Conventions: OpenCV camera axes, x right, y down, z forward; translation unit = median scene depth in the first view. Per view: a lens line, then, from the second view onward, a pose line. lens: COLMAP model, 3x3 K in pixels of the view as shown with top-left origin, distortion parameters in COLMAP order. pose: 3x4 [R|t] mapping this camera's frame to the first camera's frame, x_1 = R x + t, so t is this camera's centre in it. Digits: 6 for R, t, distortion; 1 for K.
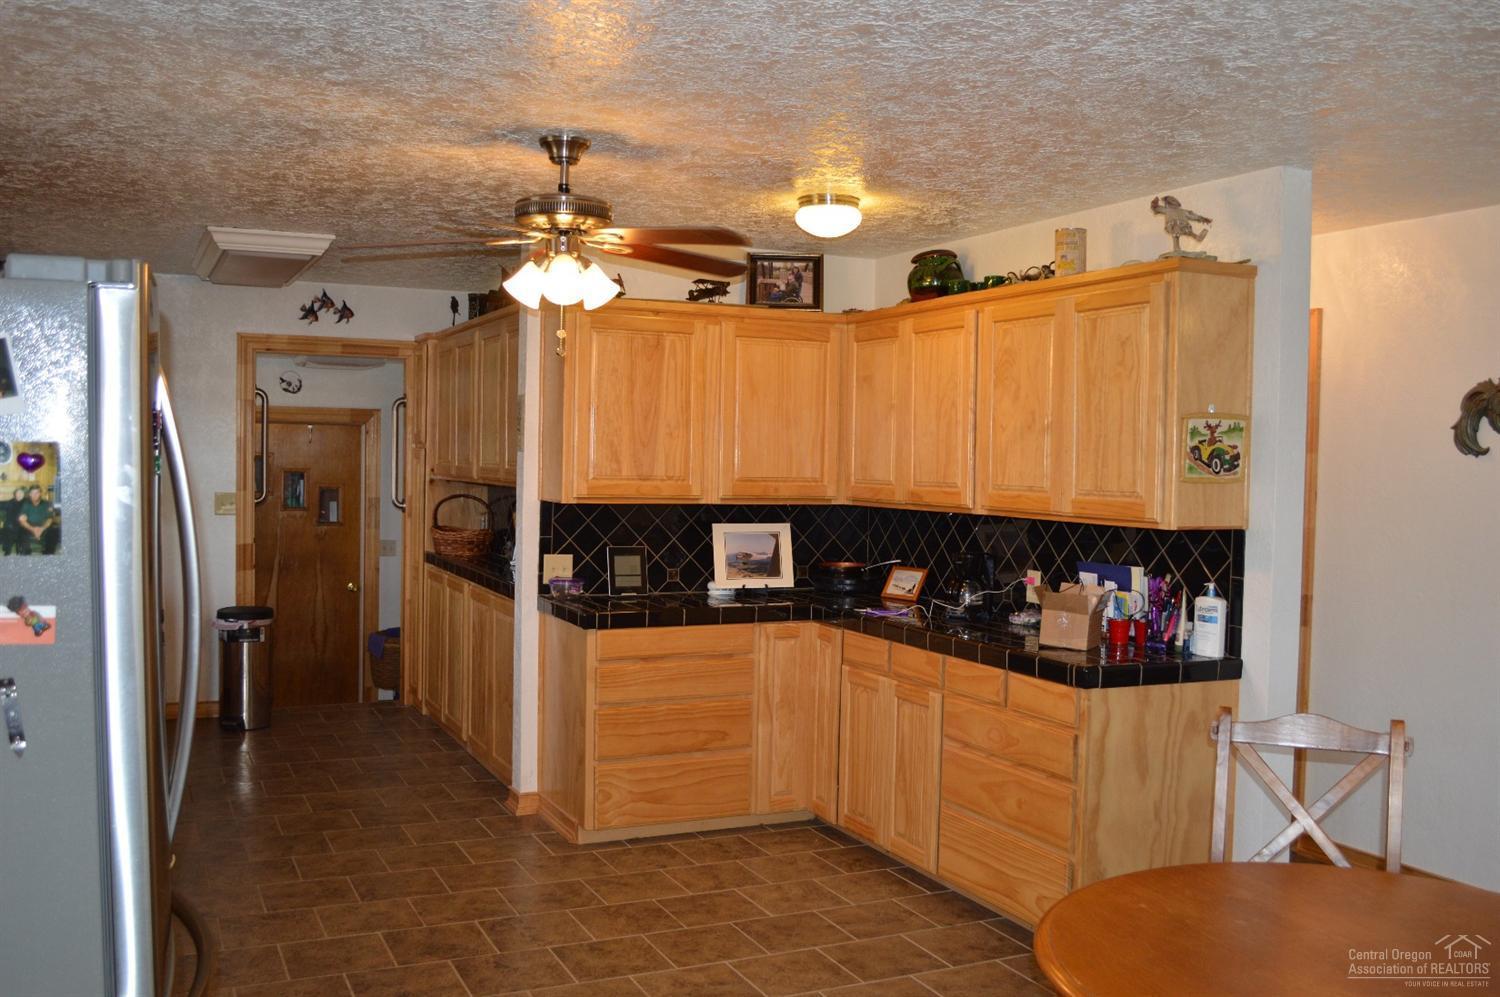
lens RADIAL K [[1373.7, 0, 750.4], [0, 1373.7, 504.7], [0, 0, 1]] dist [-0.086725, 0.000000]
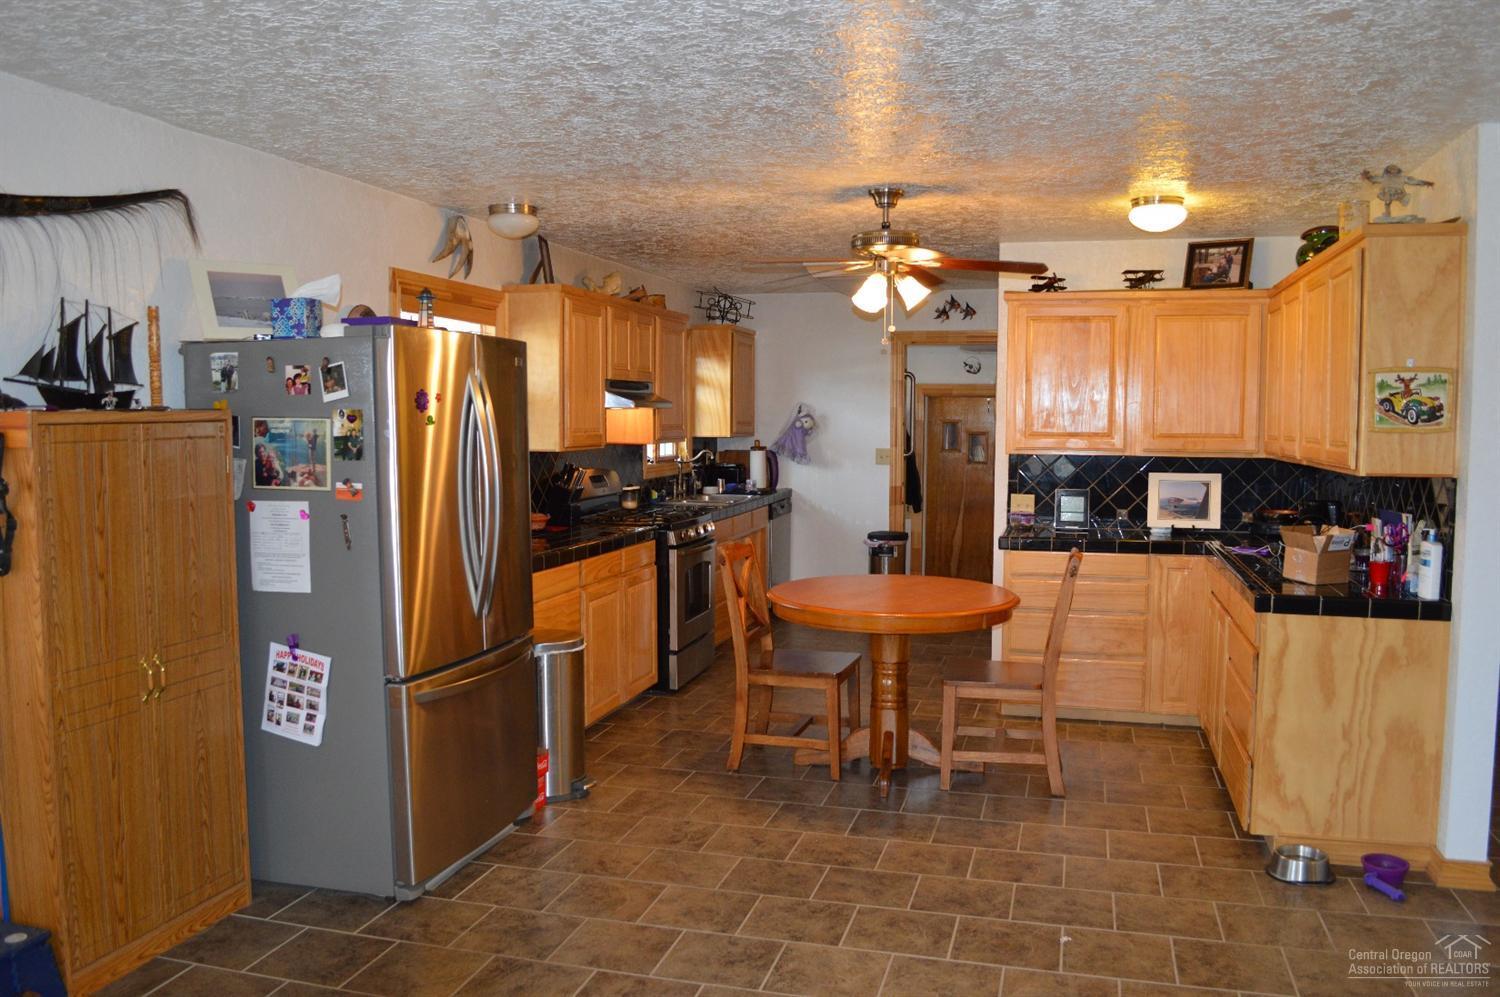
lens RADIAL K [[1210.6, 0, 749.6], [0, 1210.6, 500.5], [0, 0, 1]] dist [-0.058827, -0.005303]
pose [[0.763361, 0.029115, -0.645315, 0.469986], [-0.012704, 0.999467, 0.030065, 0.013351], [0.645847, -0.014752, 0.763324, -0.037674]]
